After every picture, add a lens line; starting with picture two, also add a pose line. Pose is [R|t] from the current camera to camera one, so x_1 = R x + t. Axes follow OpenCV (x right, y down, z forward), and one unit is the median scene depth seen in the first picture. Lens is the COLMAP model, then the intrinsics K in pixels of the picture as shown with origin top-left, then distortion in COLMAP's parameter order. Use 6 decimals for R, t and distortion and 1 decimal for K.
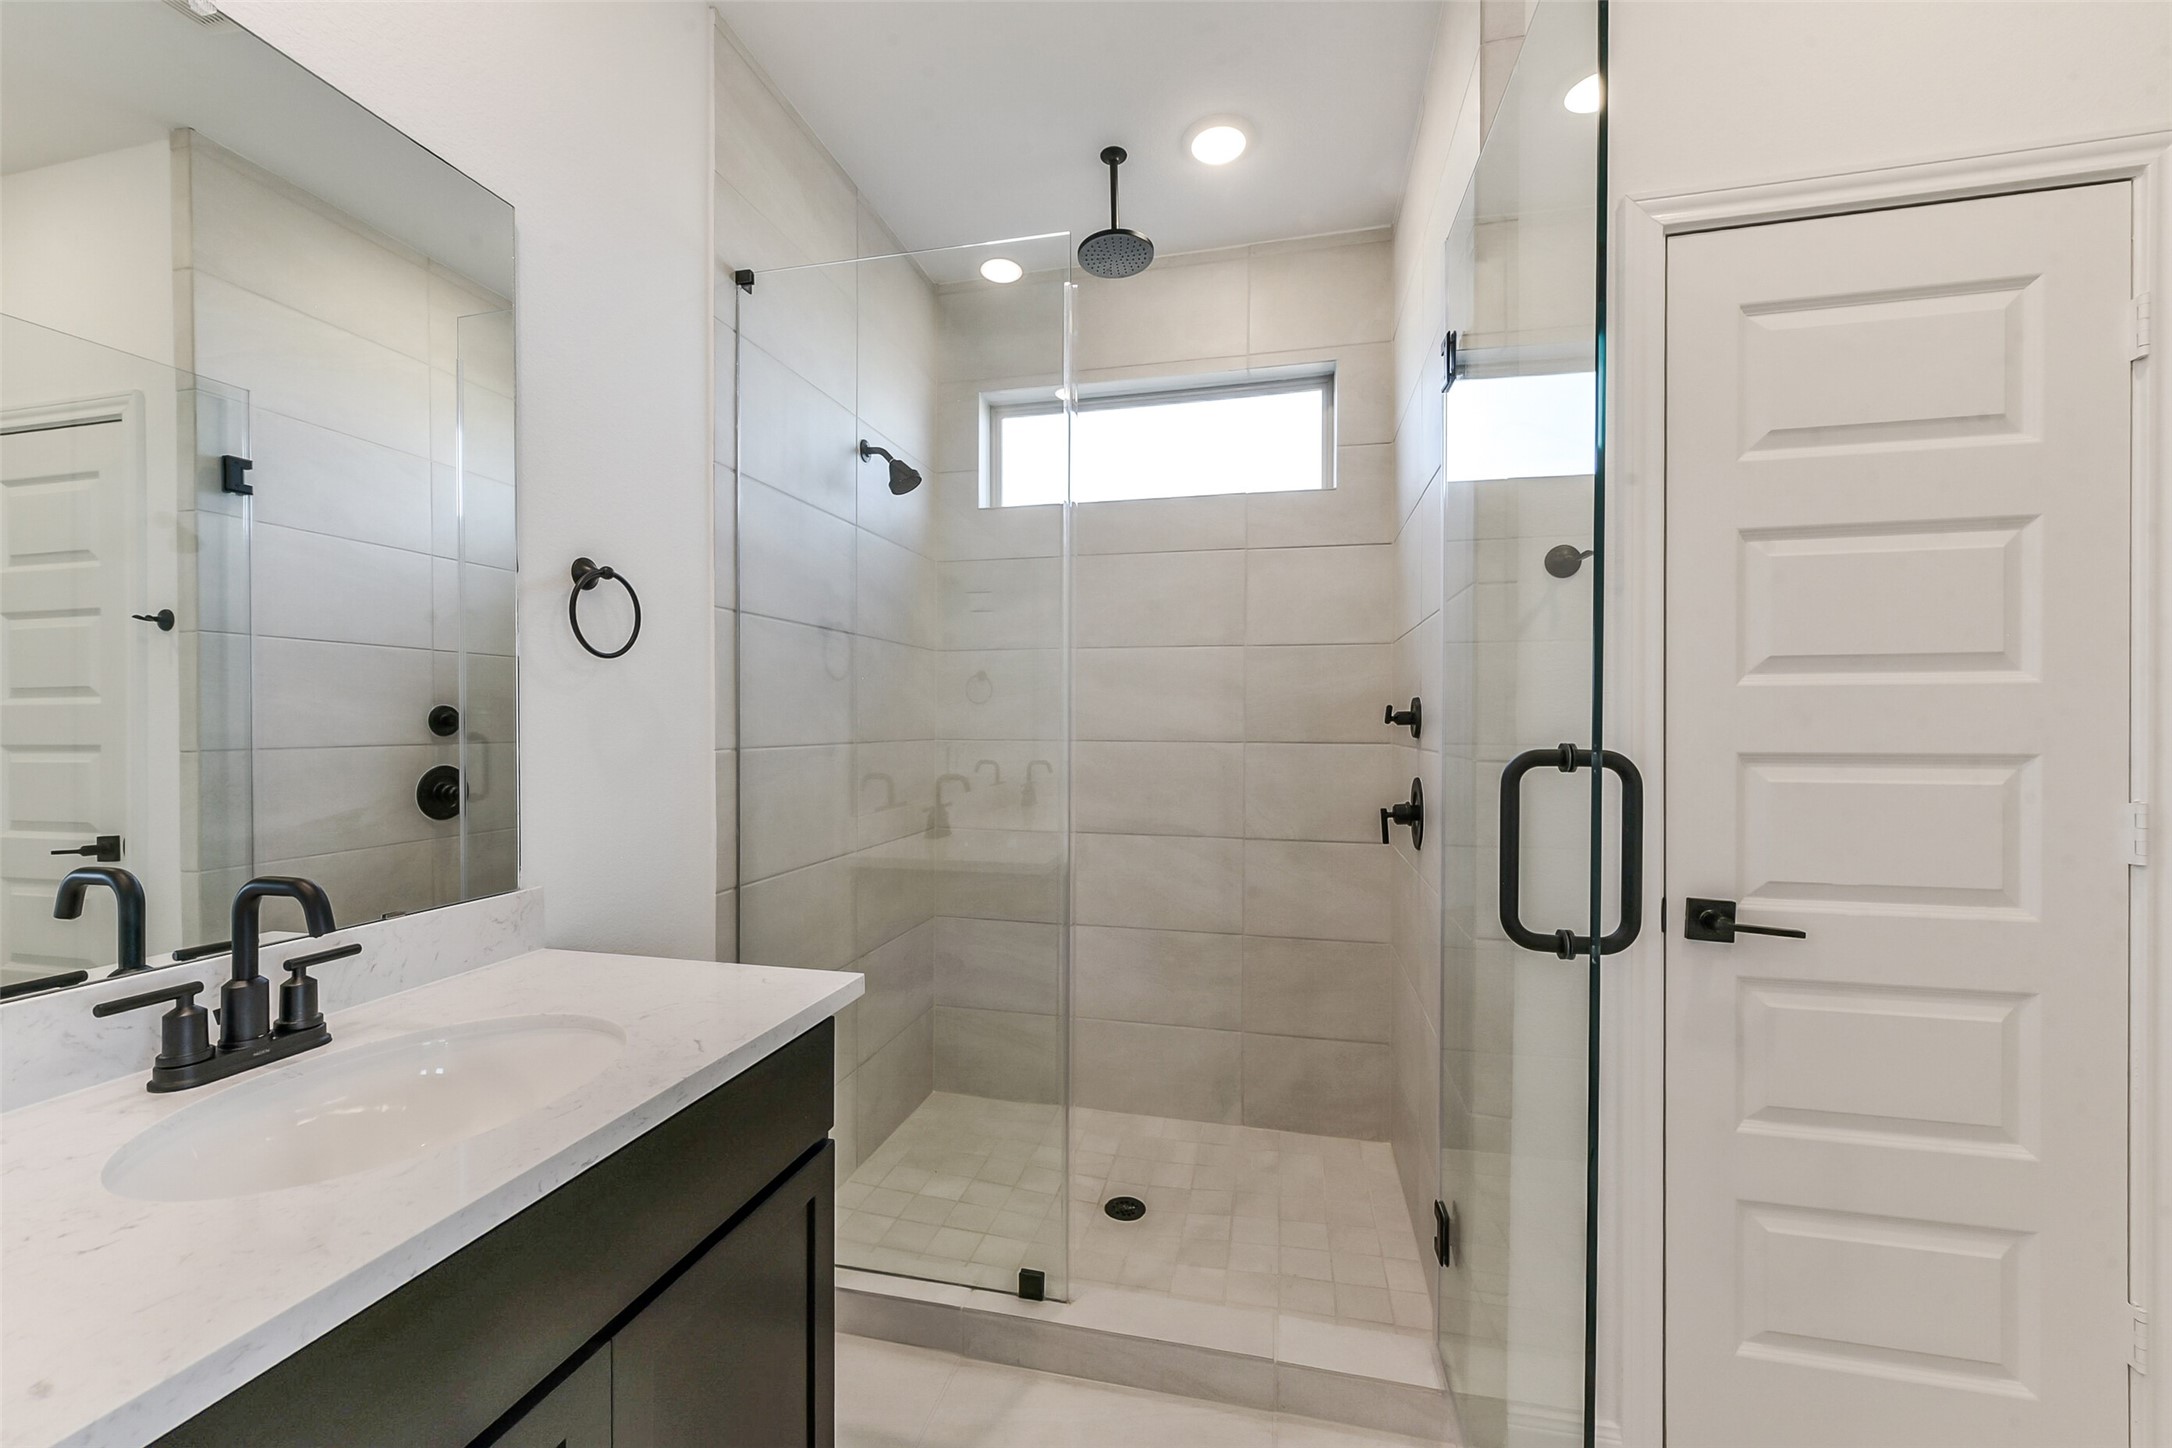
lens RADIAL K [[848.5, 0, 1091.9], [0, 848.5, 724.1], [0, 0, 1]] dist [0.005277, -0.001786]
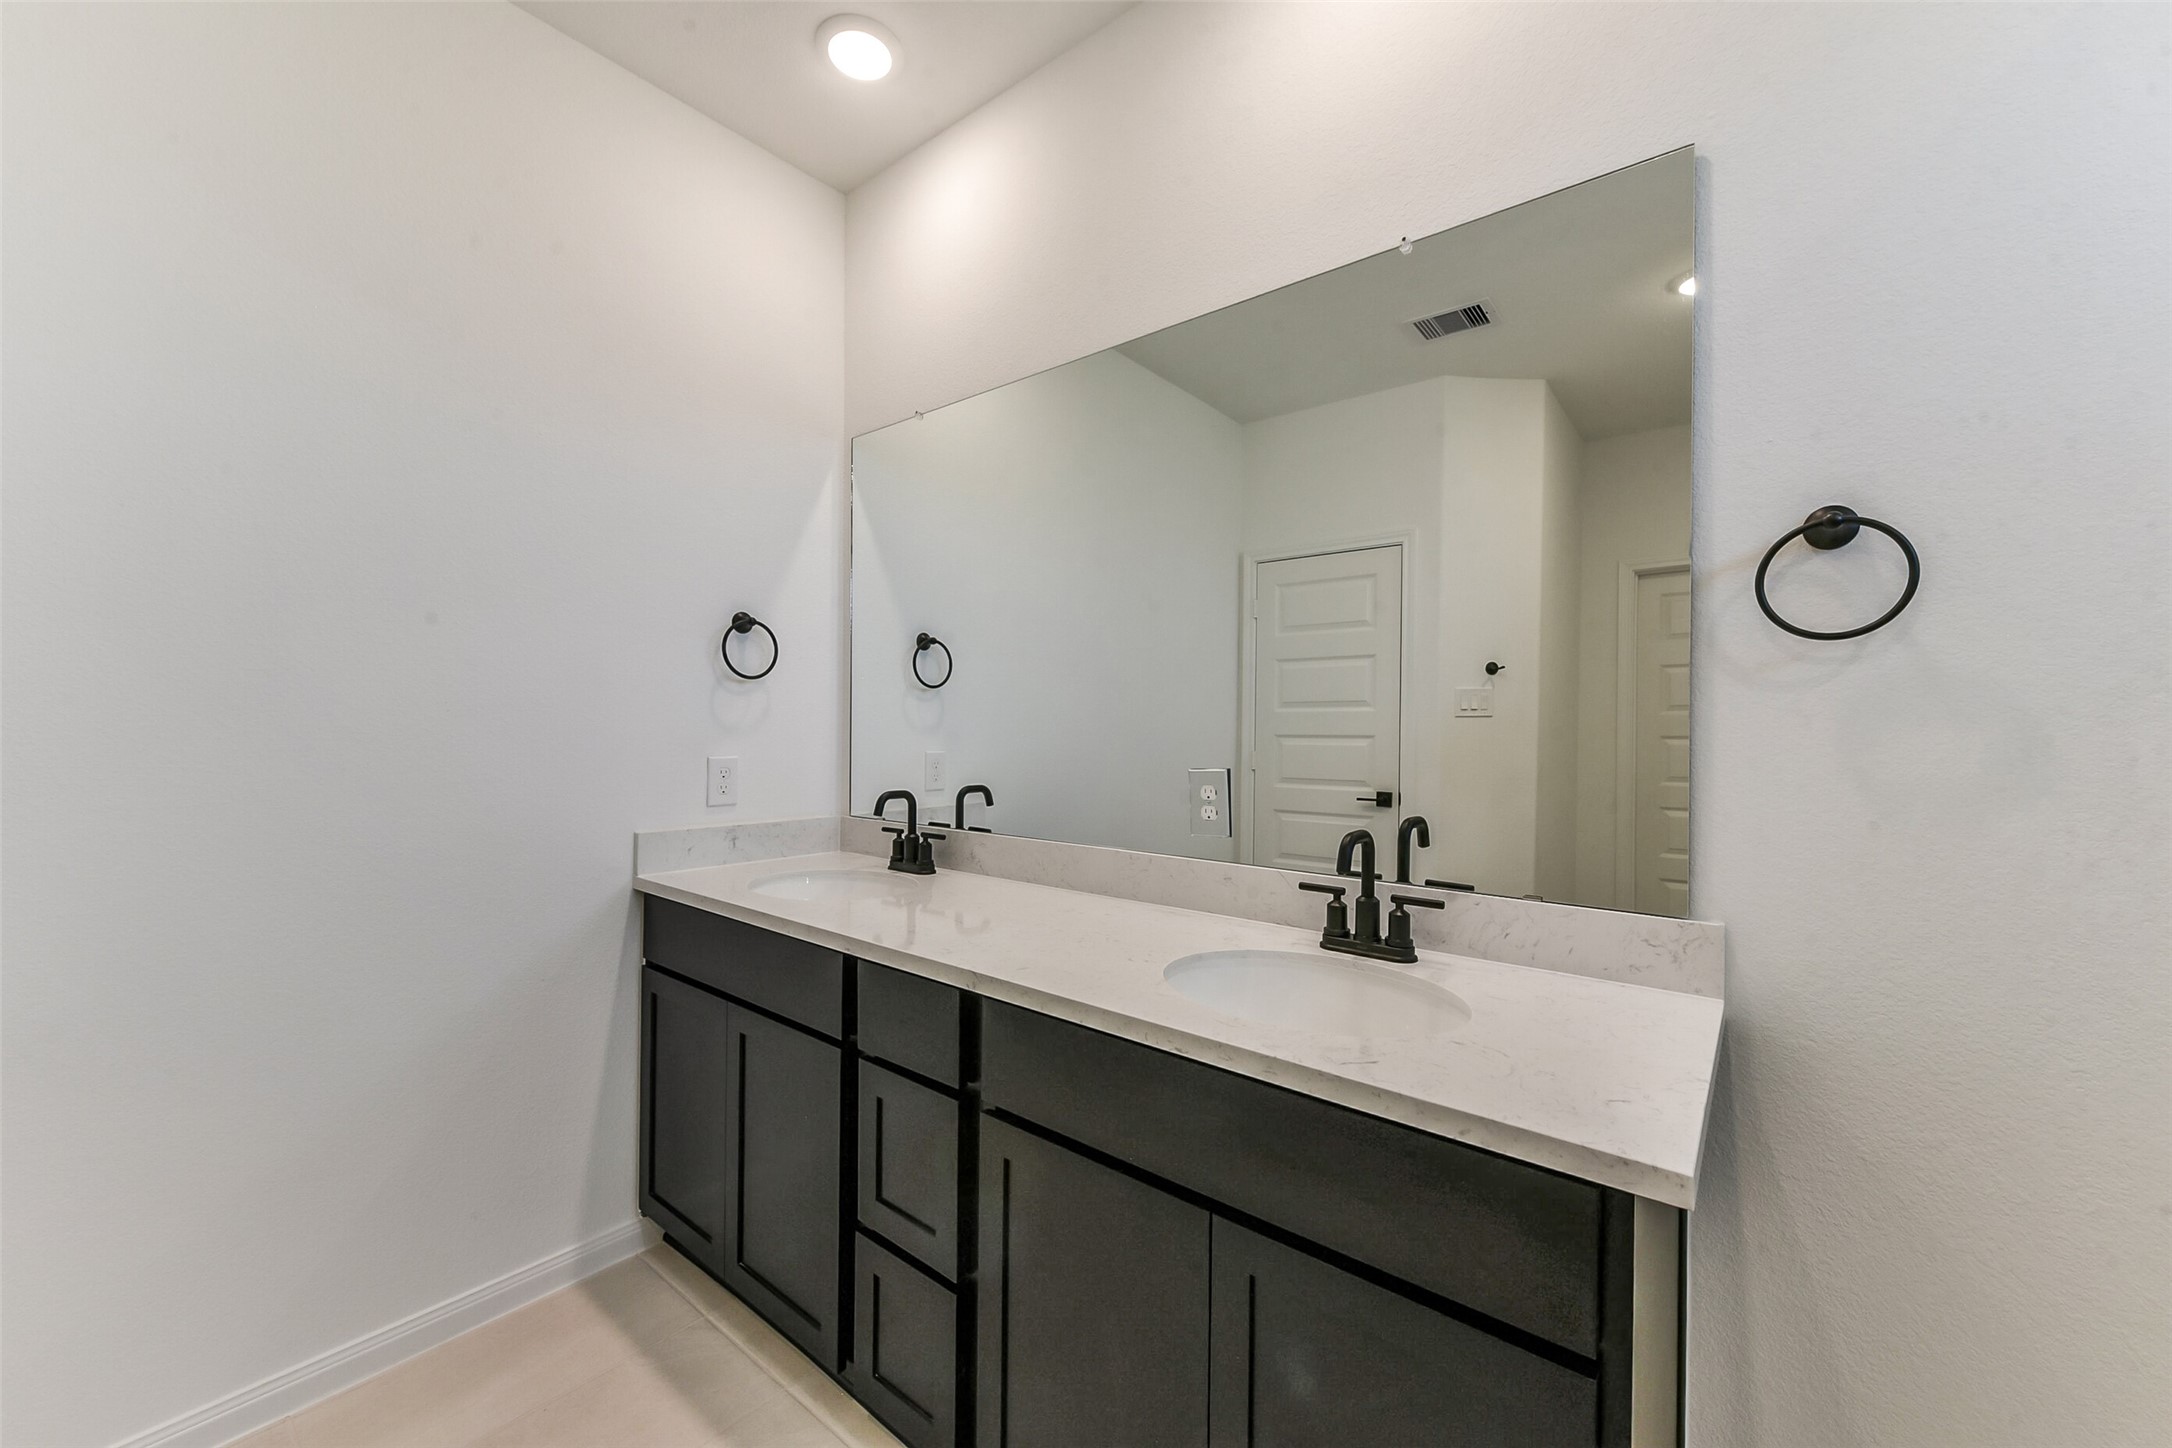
lens RADIAL K [[848.5, 0, 1045.3], [0, 848.5, 719.0], [0, 0, 1]] dist [0.005277, -0.001786]
pose [[-0.453670, -0.005864, -0.891151, 0.315556], [-0.009714, 0.999951, -0.001634, -0.003158], [0.891117, 0.007915, -0.453705, 0.622021]]
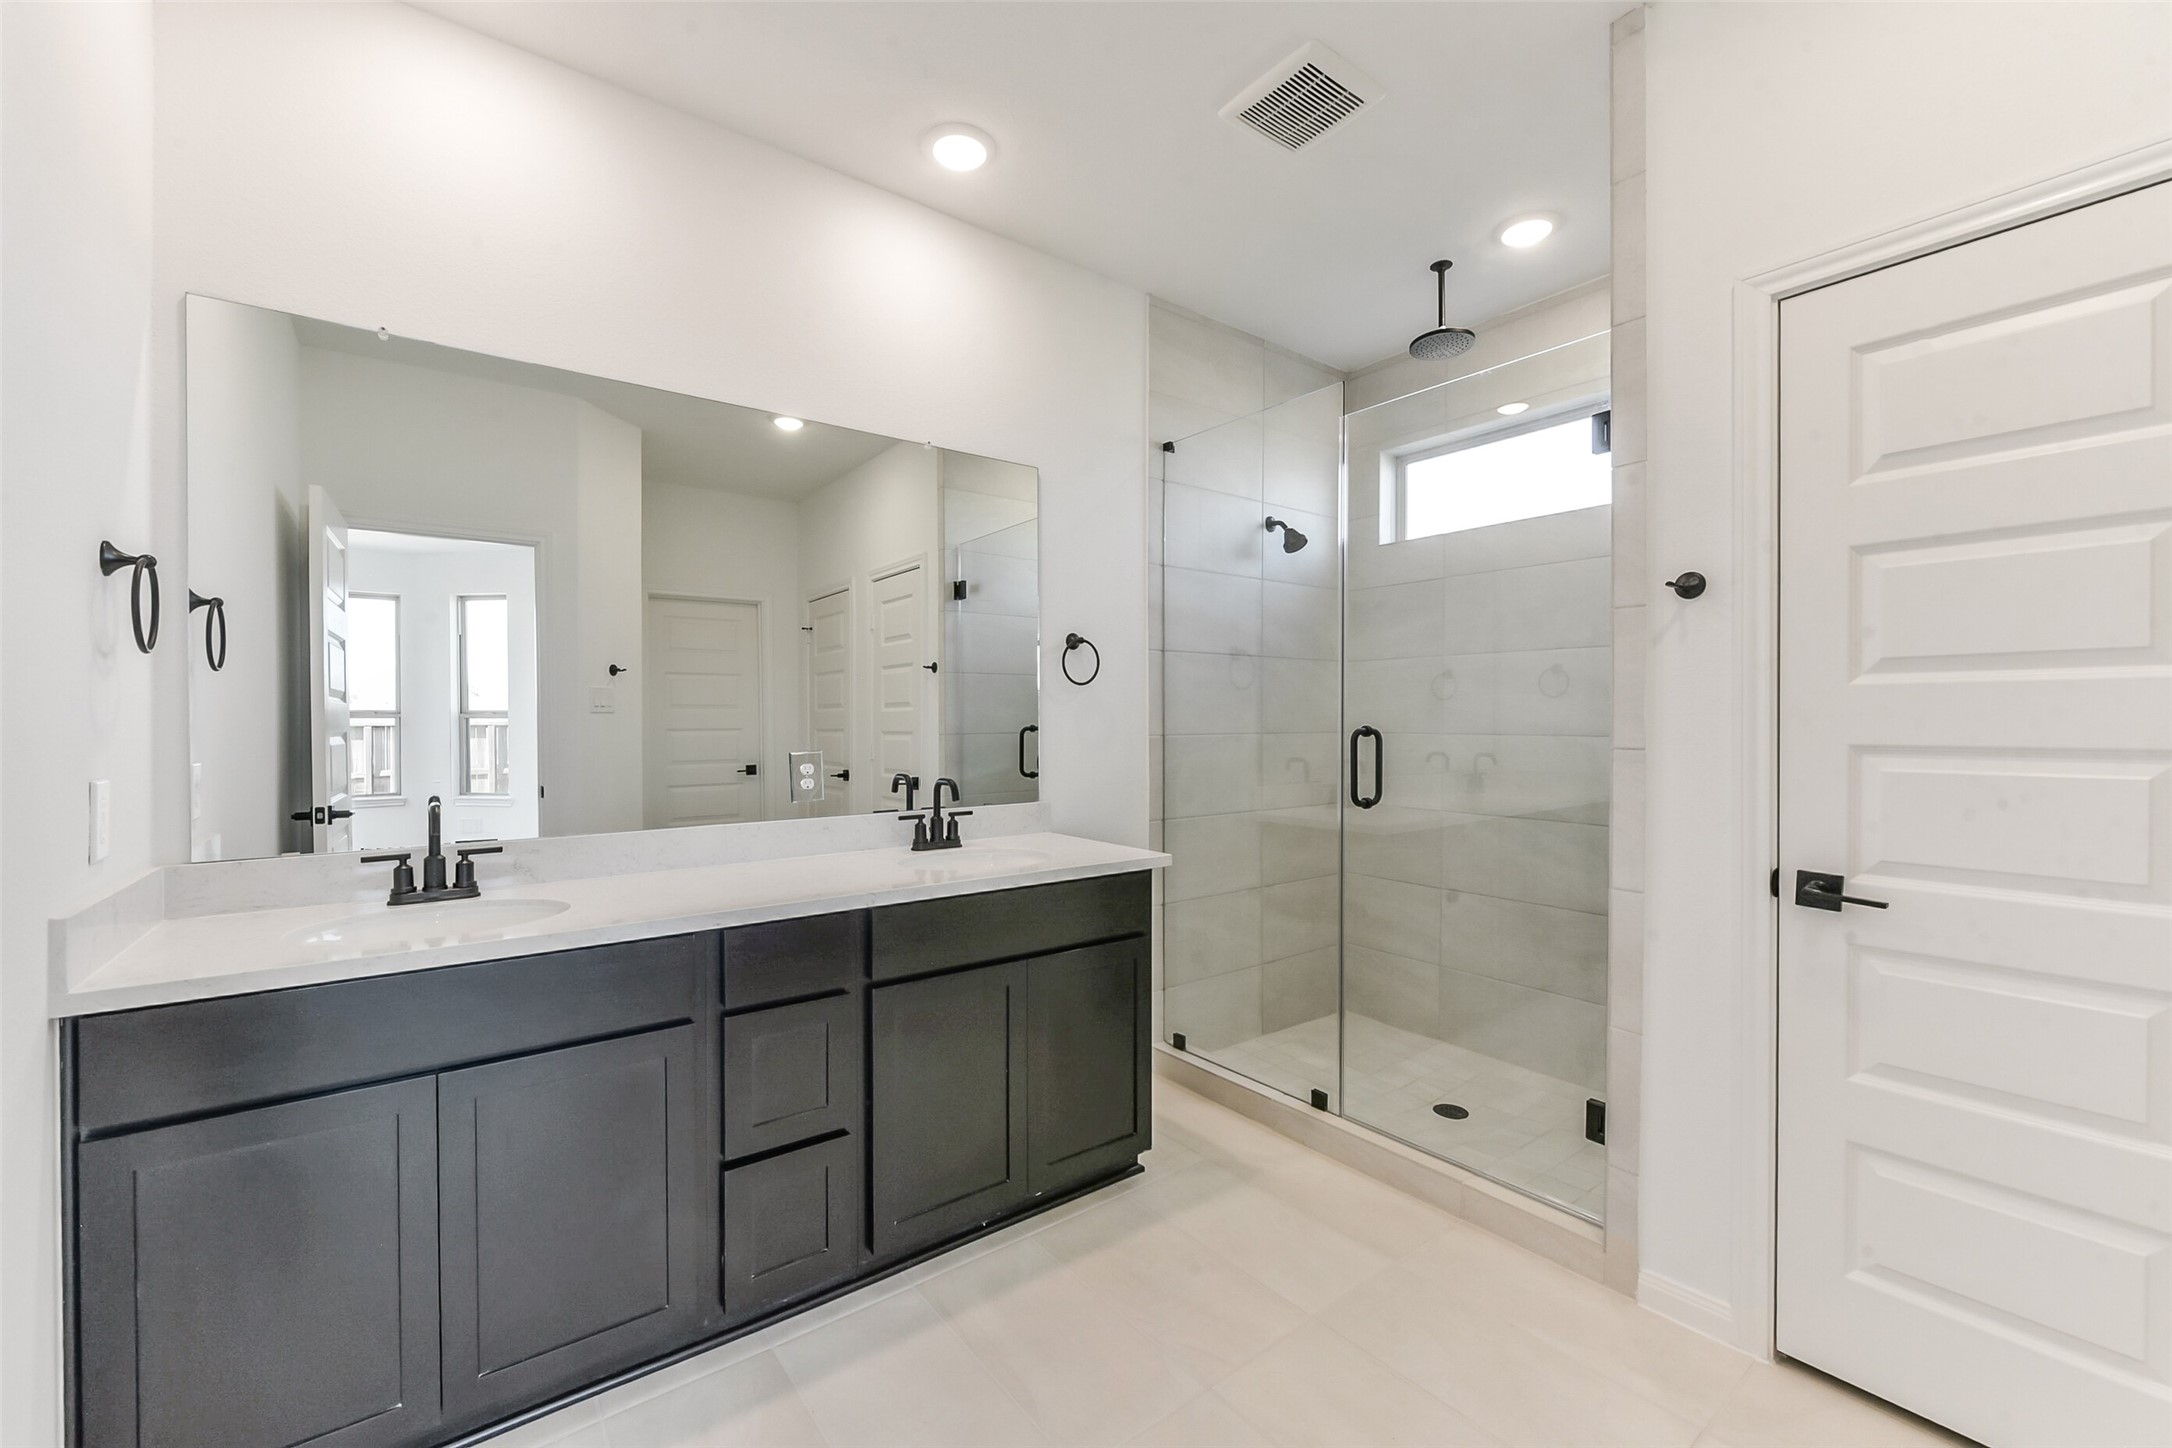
lens RADIAL K [[910.3, 0, 1102.5], [0, 910.3, 713.1], [0, 0, 1]] dist [0.006240, -0.001040]
pose [[0.781454, -0.005565, -0.623938, 0.618204], [0.000074, 0.999961, -0.008827, 0.002444], [0.623963, 0.006852, 0.781424, -0.468588]]
